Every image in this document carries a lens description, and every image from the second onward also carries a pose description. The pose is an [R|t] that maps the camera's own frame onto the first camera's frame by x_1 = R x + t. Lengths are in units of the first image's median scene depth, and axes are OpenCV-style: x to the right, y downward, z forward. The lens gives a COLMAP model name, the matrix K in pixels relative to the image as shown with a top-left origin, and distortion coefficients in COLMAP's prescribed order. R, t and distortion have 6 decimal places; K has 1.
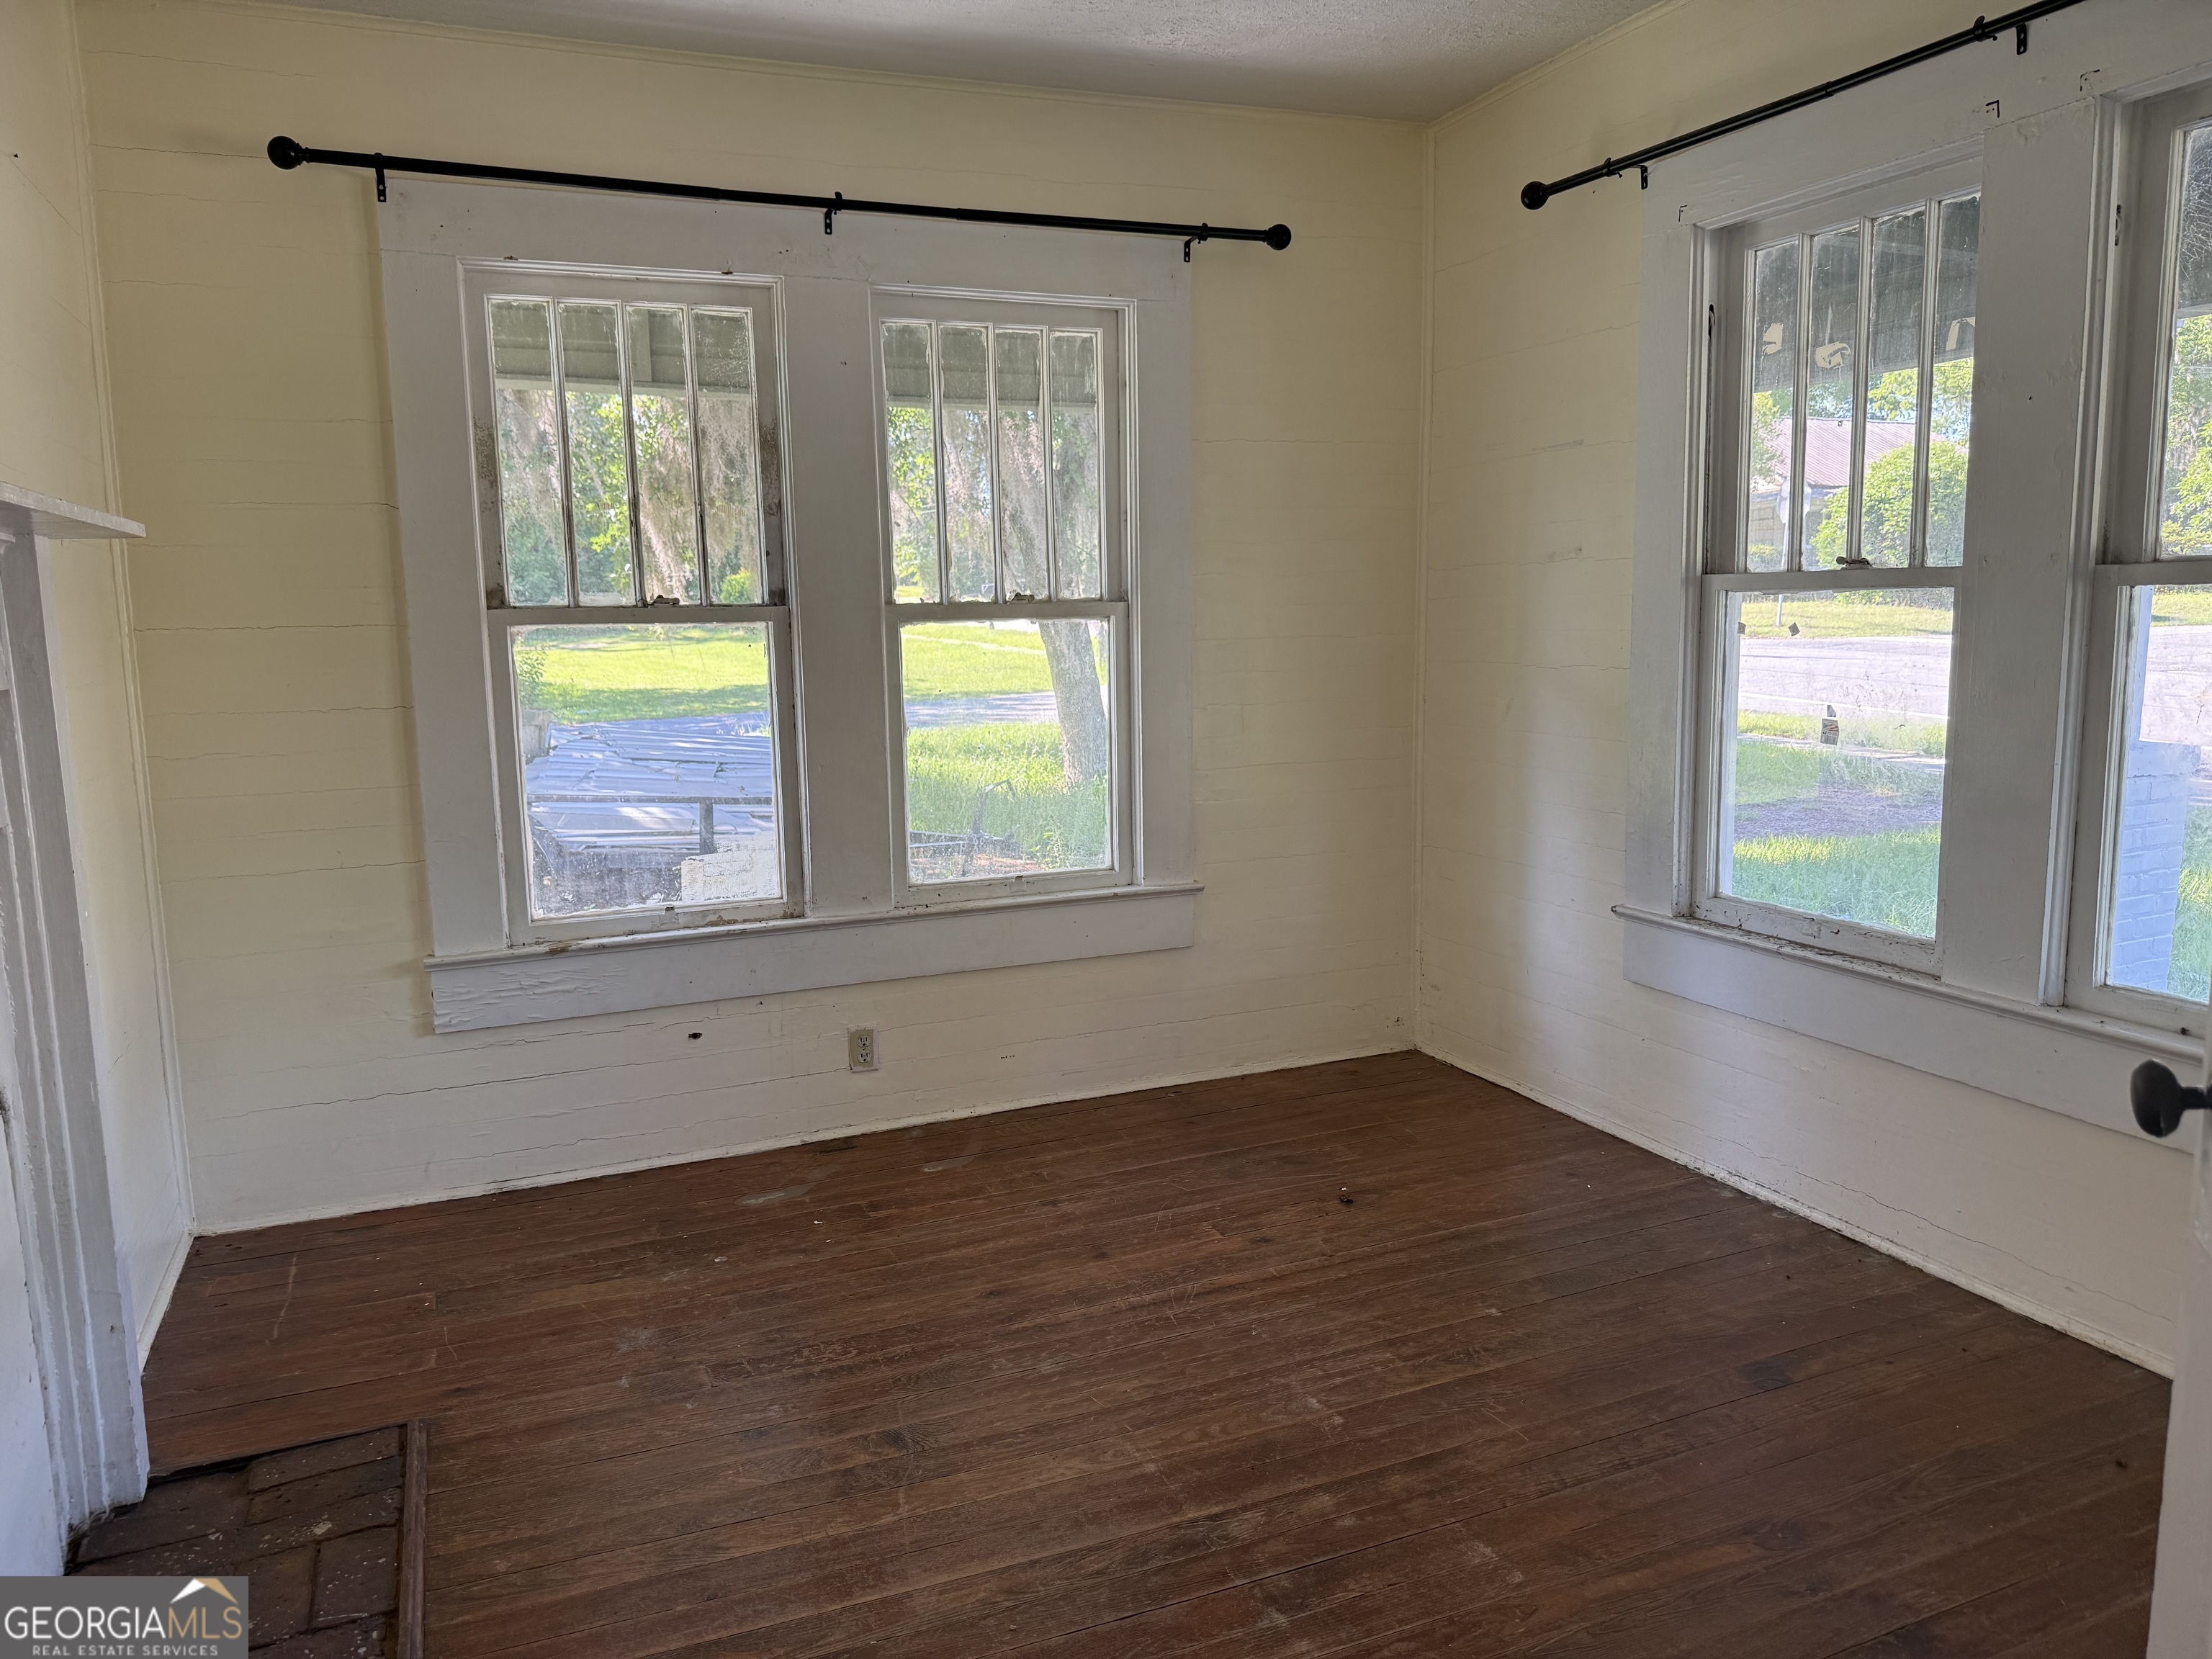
lens RADIAL K [[1585.3, 0, 1120.9], [0, 1585.3, 834.1], [0, 0, 1]] dist [0.087204, -0.129429]
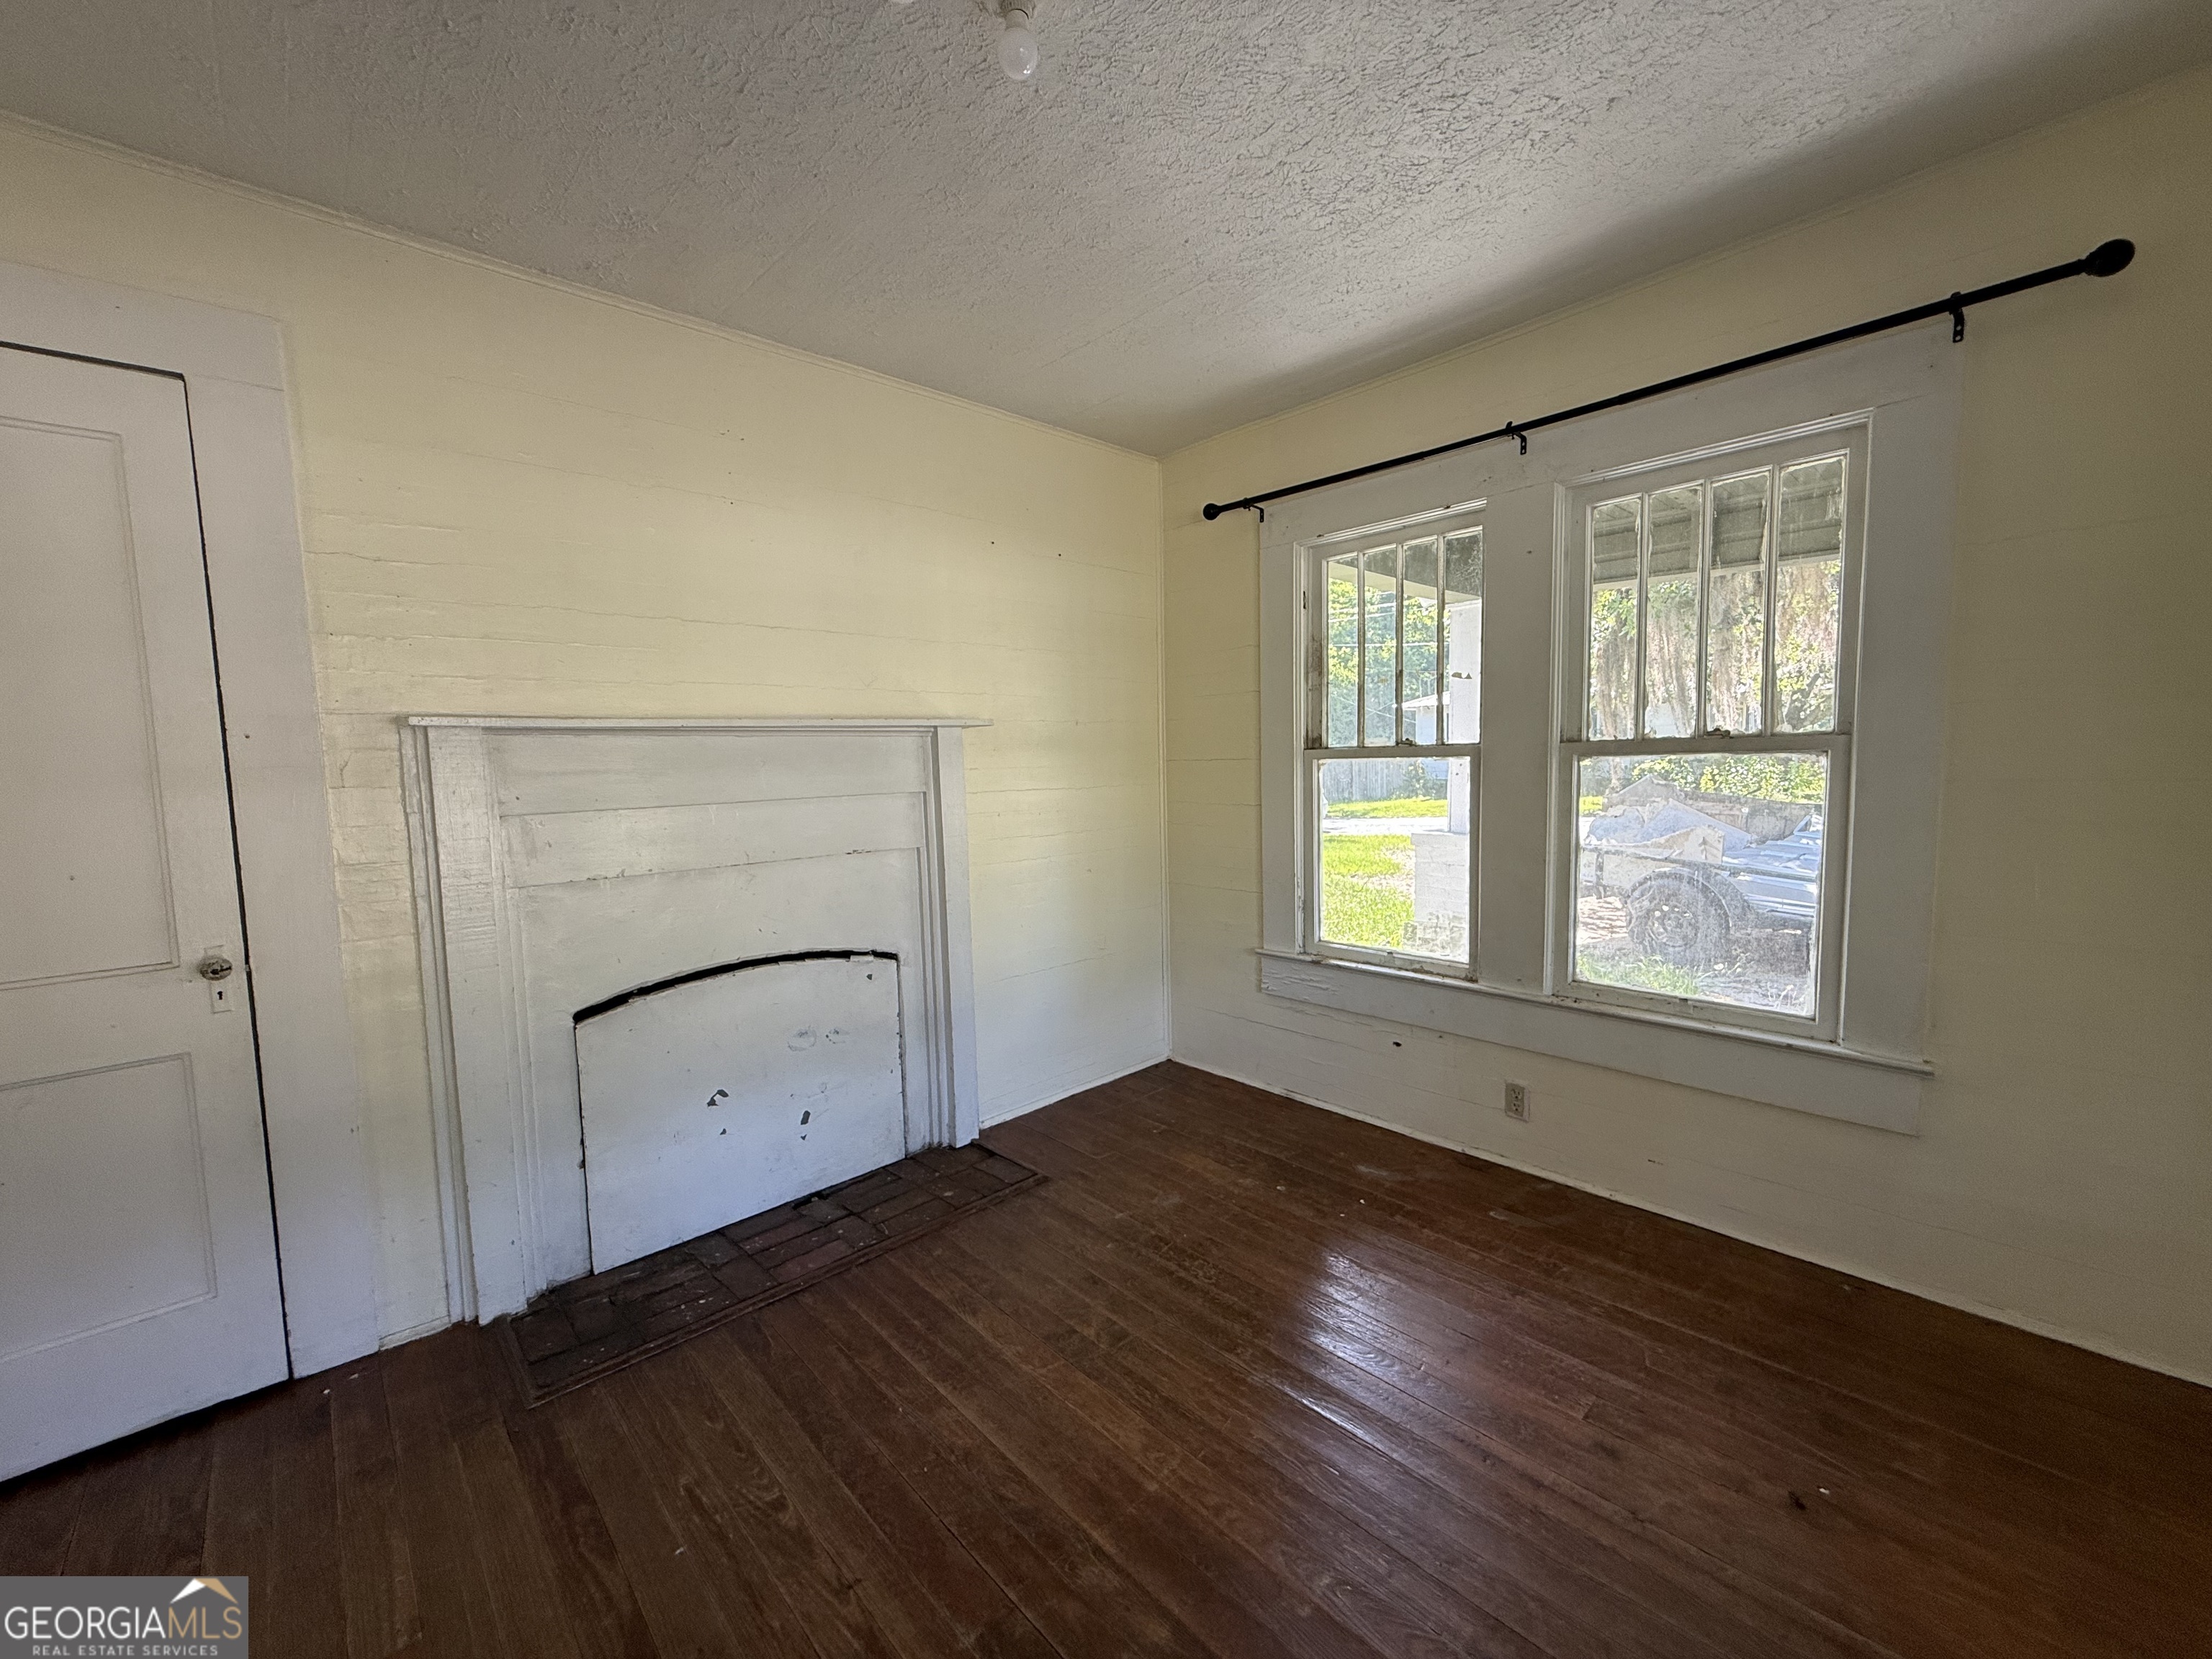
lens RADIAL K [[904.3, 0, 1103.1], [0, 904.3, 826.1], [0, 0, 1]] dist [0.010200, -0.000704]
pose [[0.327947, 0.086420, -0.940735, 0.422002], [-0.115708, 0.991984, 0.050791, -0.084217], [0.937583, 0.092194, 0.335317, 0.491985]]
